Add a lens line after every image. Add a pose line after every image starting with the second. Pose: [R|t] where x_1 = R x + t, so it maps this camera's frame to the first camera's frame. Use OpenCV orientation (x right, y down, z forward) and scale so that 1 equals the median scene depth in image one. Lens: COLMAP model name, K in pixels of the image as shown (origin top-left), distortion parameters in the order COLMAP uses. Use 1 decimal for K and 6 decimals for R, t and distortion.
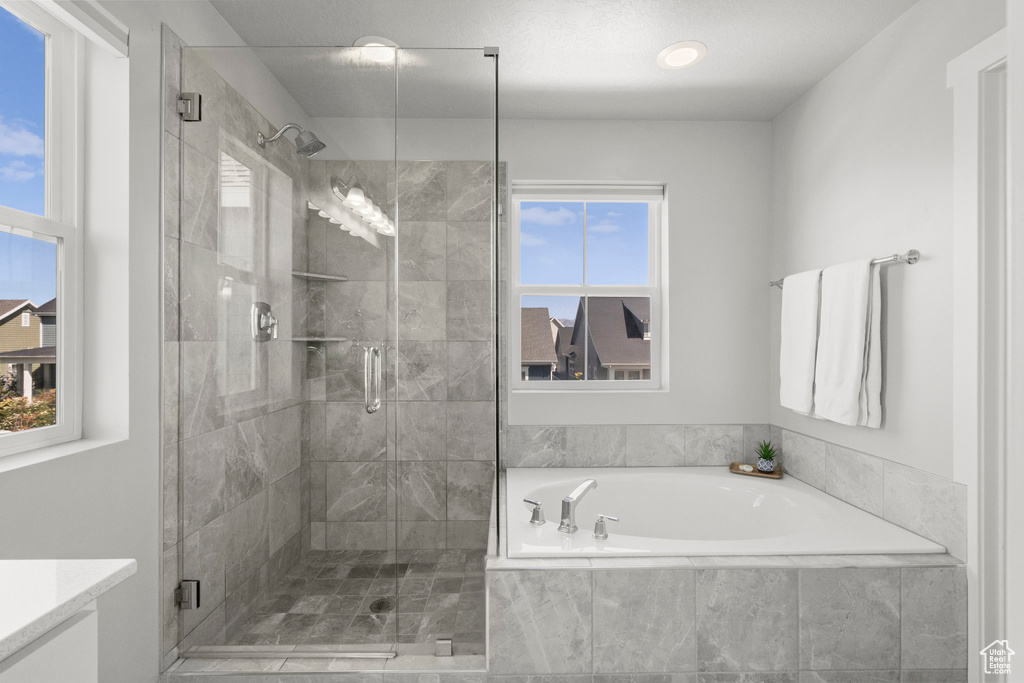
lens RADIAL K [[465.3, 0, 511.3], [0, 465.3, 341.8], [0, 0, 1]] dist [-0.005529, 0.002345]
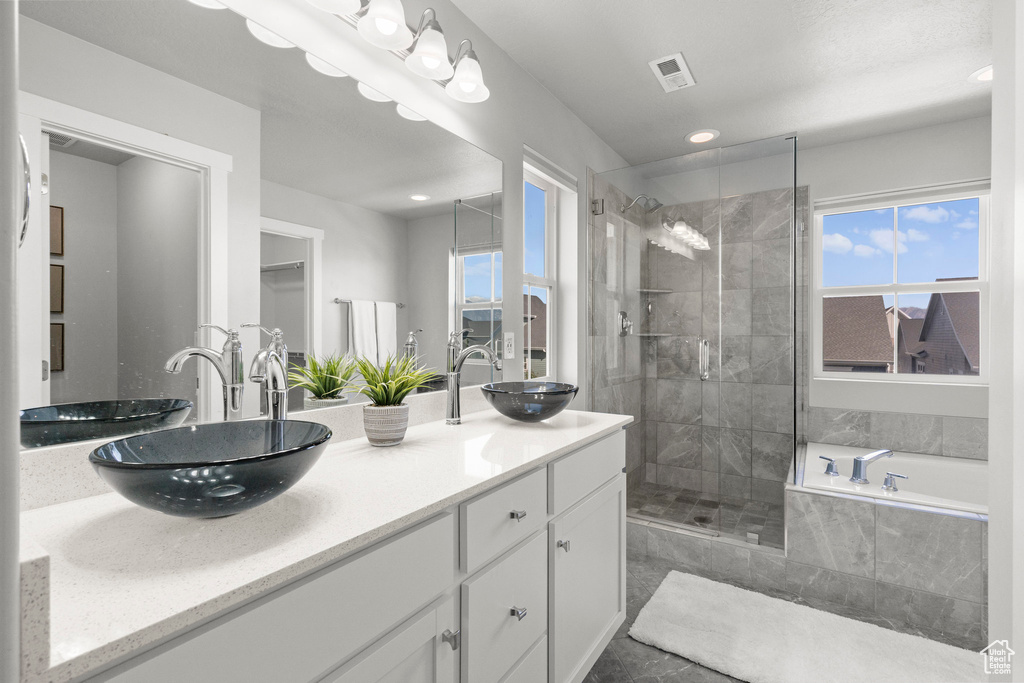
lens RADIAL K [[465.3, 0, 512.8], [0, 465.3, 340.0], [0, 0, 1]] dist [-0.005529, 0.002345]
pose [[0.826738, 0.003829, -0.562574, 0.035812], [-0.000520, 0.999982, 0.006042, 0.002212], [0.562587, -0.004703, 0.826725, -0.432797]]
